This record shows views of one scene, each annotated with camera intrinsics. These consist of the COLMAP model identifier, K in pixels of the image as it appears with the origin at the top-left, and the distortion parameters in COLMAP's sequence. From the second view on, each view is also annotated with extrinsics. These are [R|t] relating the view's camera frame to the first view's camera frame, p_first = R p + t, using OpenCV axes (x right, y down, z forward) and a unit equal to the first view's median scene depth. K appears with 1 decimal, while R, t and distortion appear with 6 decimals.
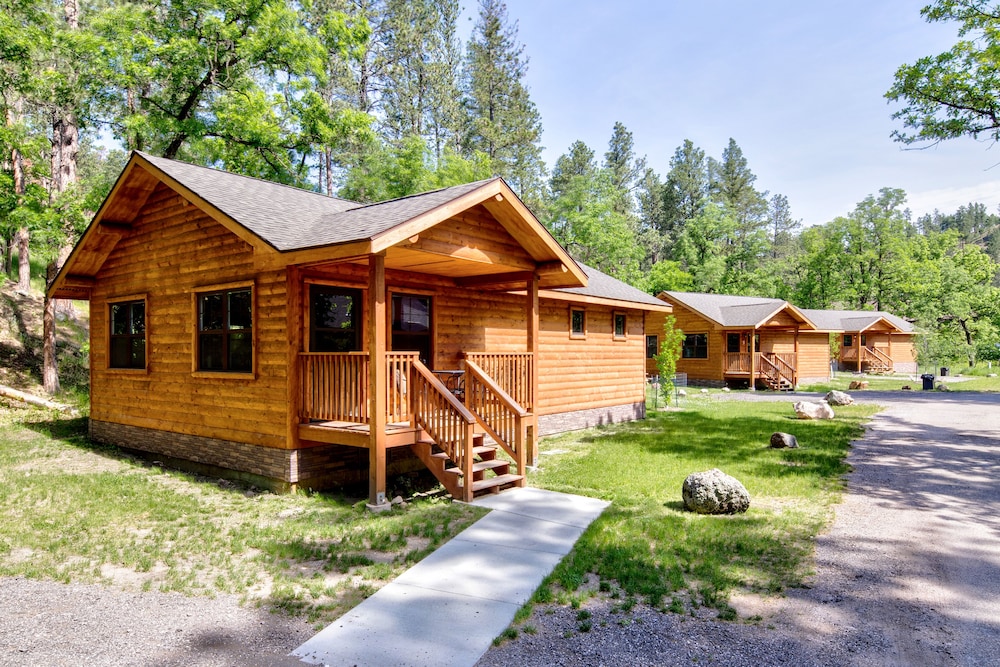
lens RADIAL K [[659.9, 0, 500.0], [0, 659.9, 333.5], [0, 0, 1]] dist [-0.001010, -0.000720]
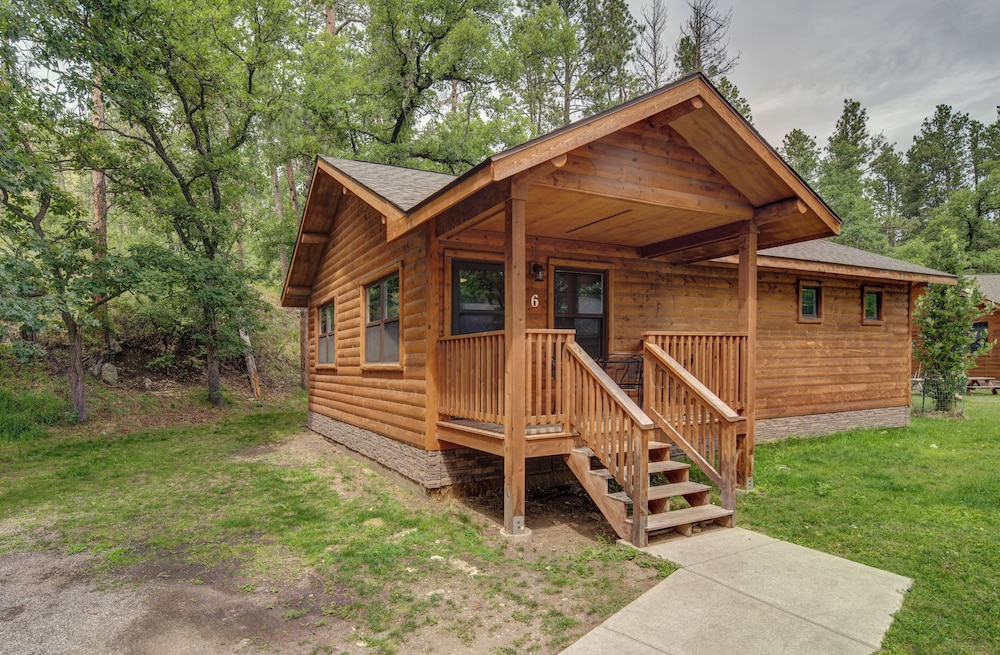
lens RADIAL K [[562.7, 0, 453.0], [0, 562.7, 384.5], [0, 0, 1]] dist [0.023146, -0.018729]
pose [[0.914493, 0.006841, -0.404544, 0.005601], [0.022643, 0.997425, 0.068052, 0.032962], [0.403967, -0.071393, 0.911983, 0.283674]]
